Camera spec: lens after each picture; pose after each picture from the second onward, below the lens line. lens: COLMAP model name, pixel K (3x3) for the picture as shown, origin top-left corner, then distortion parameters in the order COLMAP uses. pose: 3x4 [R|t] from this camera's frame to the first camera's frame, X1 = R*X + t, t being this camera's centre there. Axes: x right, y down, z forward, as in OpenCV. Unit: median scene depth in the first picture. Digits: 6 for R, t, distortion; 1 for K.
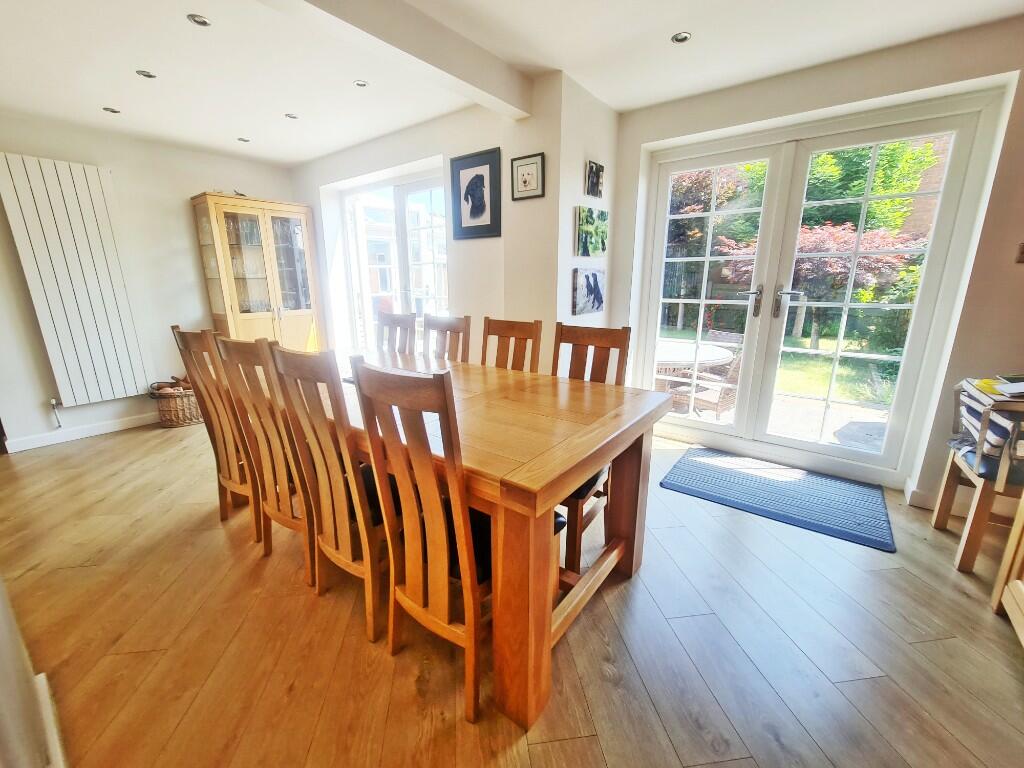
lens RADIAL K [[418.0, 0, 508.0], [0, 418.0, 385.0], [0, 0, 1]] dist [-0.001720, 0.003583]
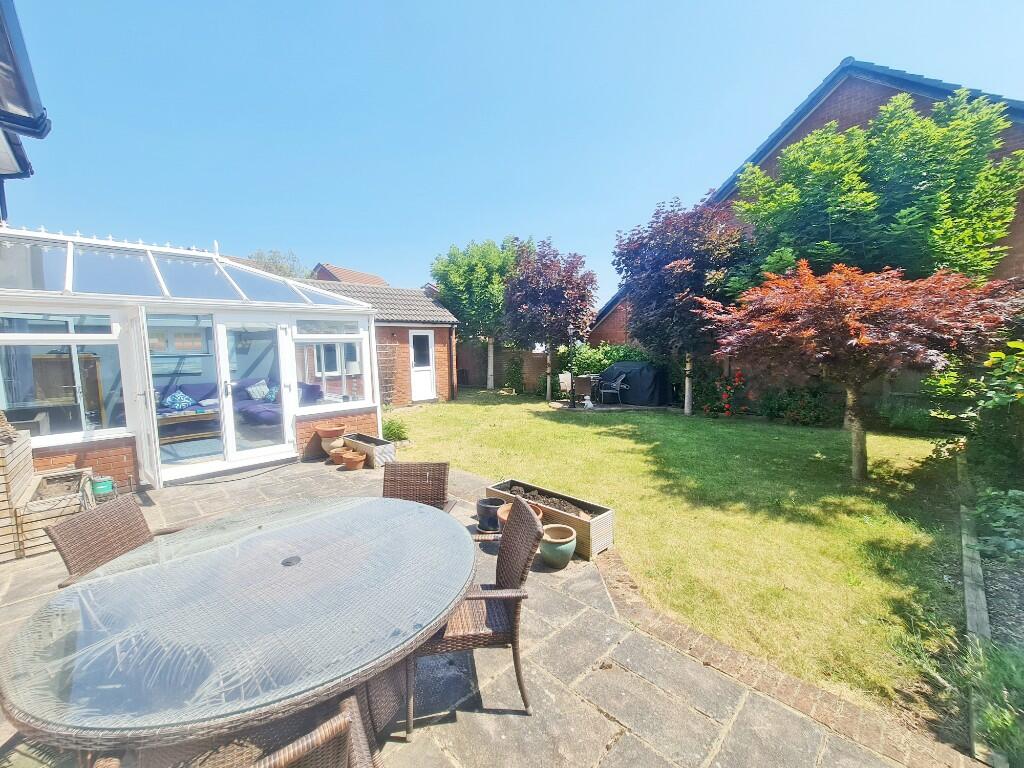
lens RADIAL K [[414.4, 0, 512.0], [0, 414.4, 384.0], [0, 0, 1]] dist [-0.000684, 0.000017]
pose [[0.988937, -0.007678, -0.148137, 0.913825], [-0.015855, 0.987467, -0.157024, -0.293847], [0.147486, 0.157636, 0.976422, 0.908424]]
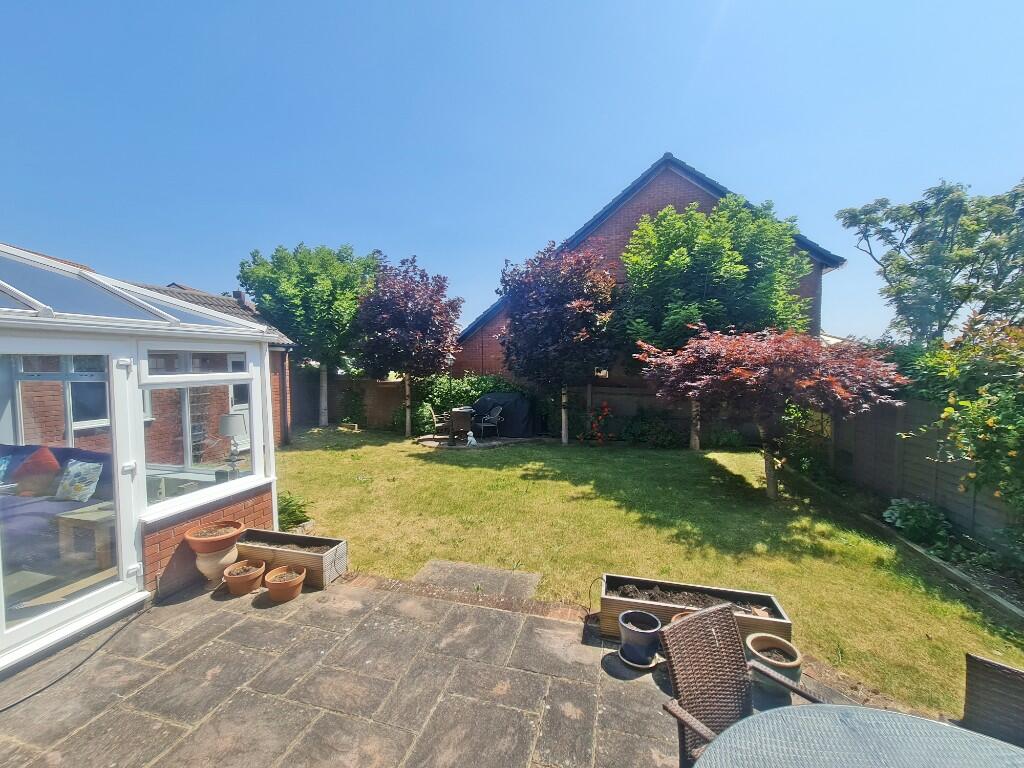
lens RADIAL K [[413.1, 0, 508.2], [0, 413.1, 387.2], [0, 0, 1]] dist [-0.002332, -0.000544]
pose [[0.927517, -0.024487, 0.372979, 0.043121], [0.095204, 0.980418, -0.172386, -0.525897], [-0.361454, 0.195400, 0.911685, 1.334219]]
